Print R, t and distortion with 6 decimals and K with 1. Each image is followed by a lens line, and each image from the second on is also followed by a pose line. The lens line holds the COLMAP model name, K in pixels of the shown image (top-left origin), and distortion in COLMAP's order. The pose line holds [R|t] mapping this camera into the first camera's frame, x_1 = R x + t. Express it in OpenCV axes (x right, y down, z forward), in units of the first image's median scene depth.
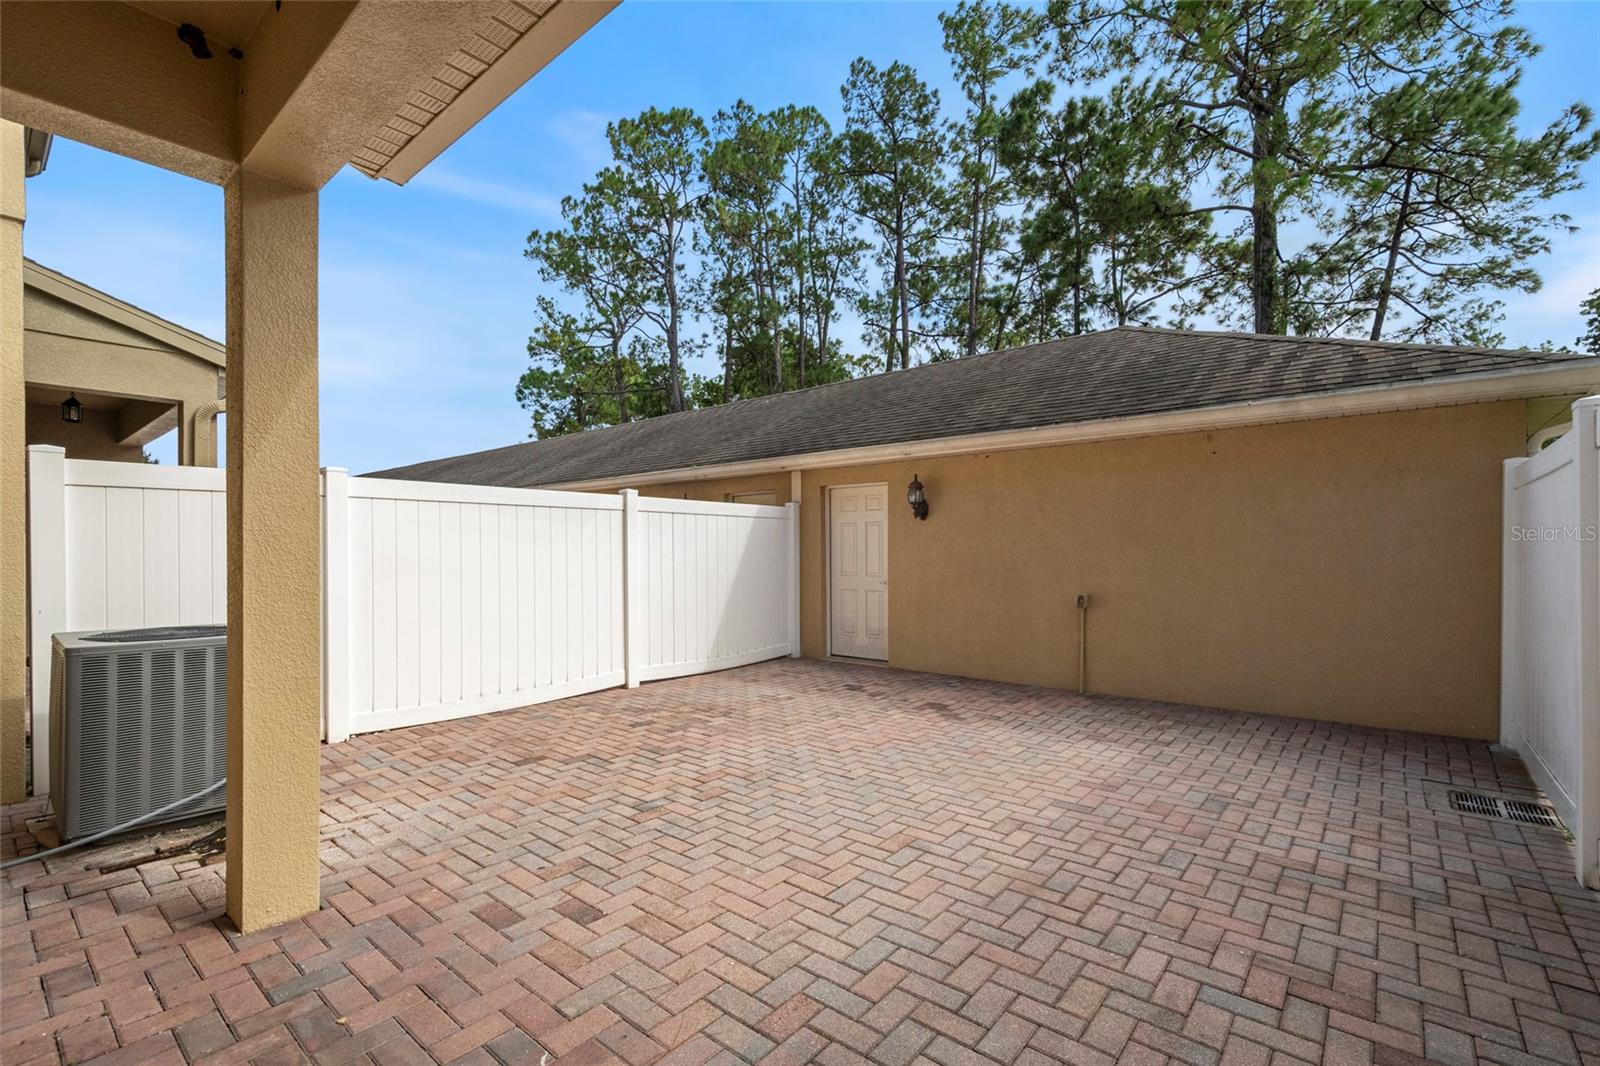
lens RADIAL K [[703.8, 0, 795.6], [0, 703.8, 552.2], [0, 0, 1]] dist [0.009525, -0.001247]
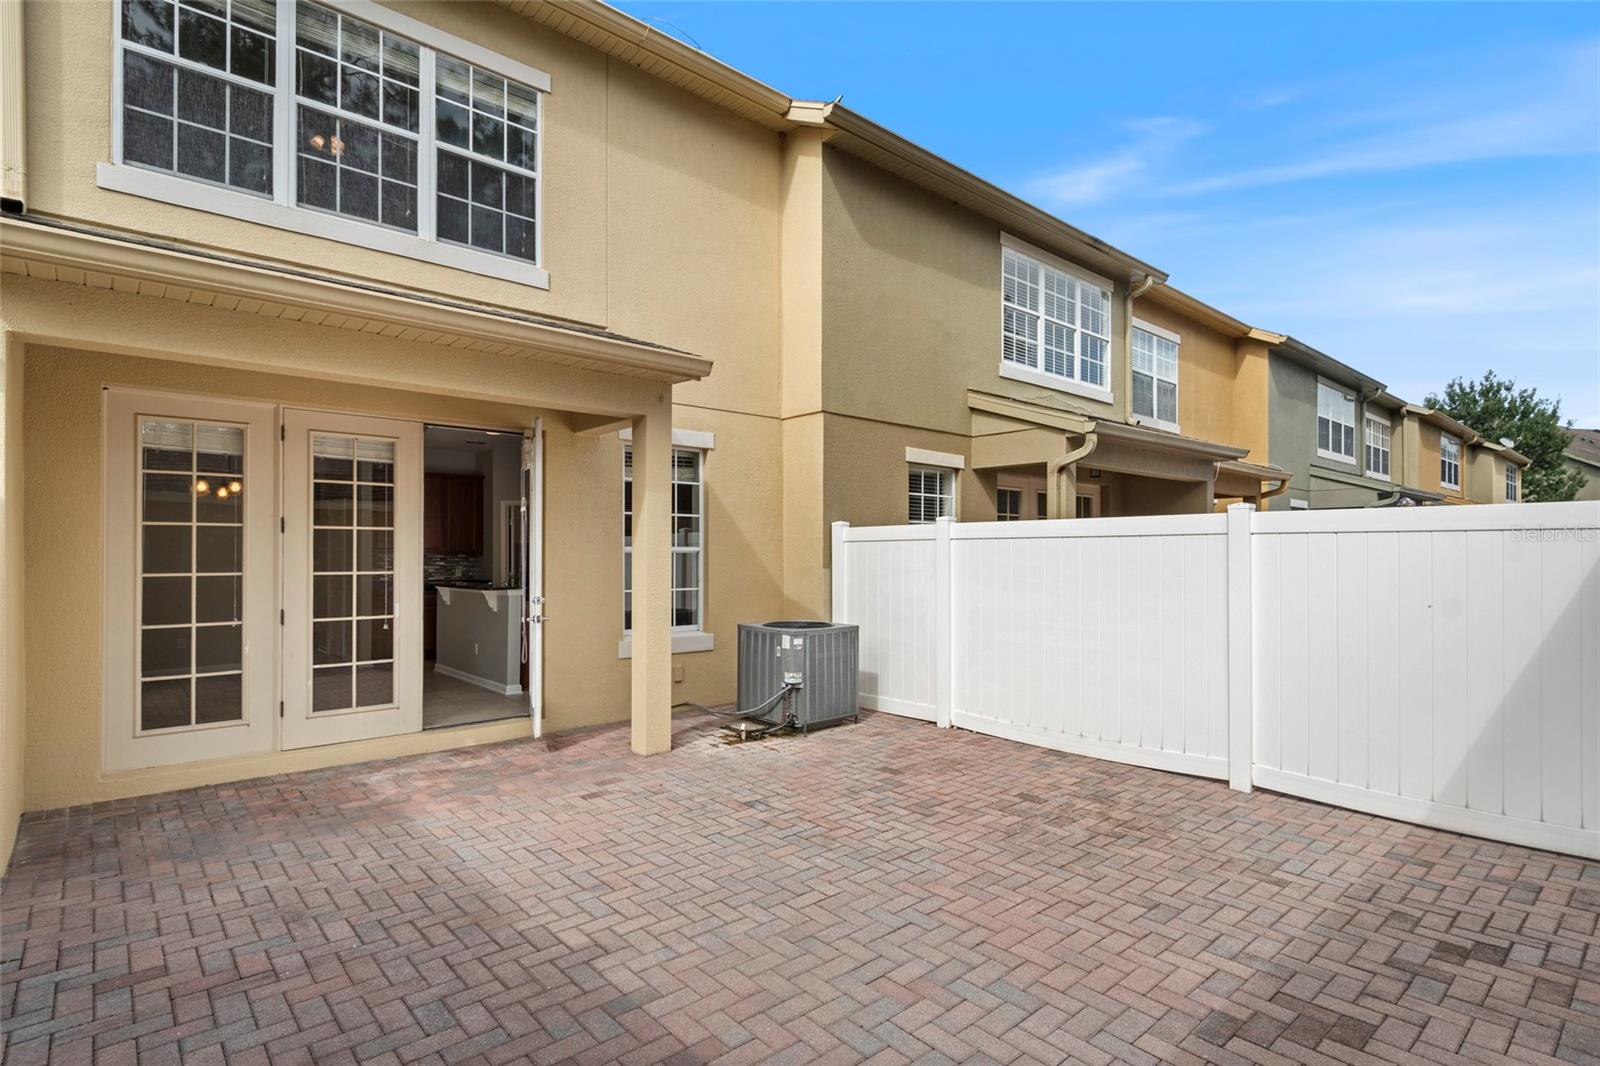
lens RADIAL K [[802.9, 0, 799.7], [0, 802.9, 550.8], [0, 0, 1]] dist [0.001266, -0.000509]
pose [[-0.145552, 0.000127, -0.989351, 0.957697], [-0.007254, 0.999973, 0.001196, -0.063537], [0.989324, 0.007351, -0.145547, 1.071193]]
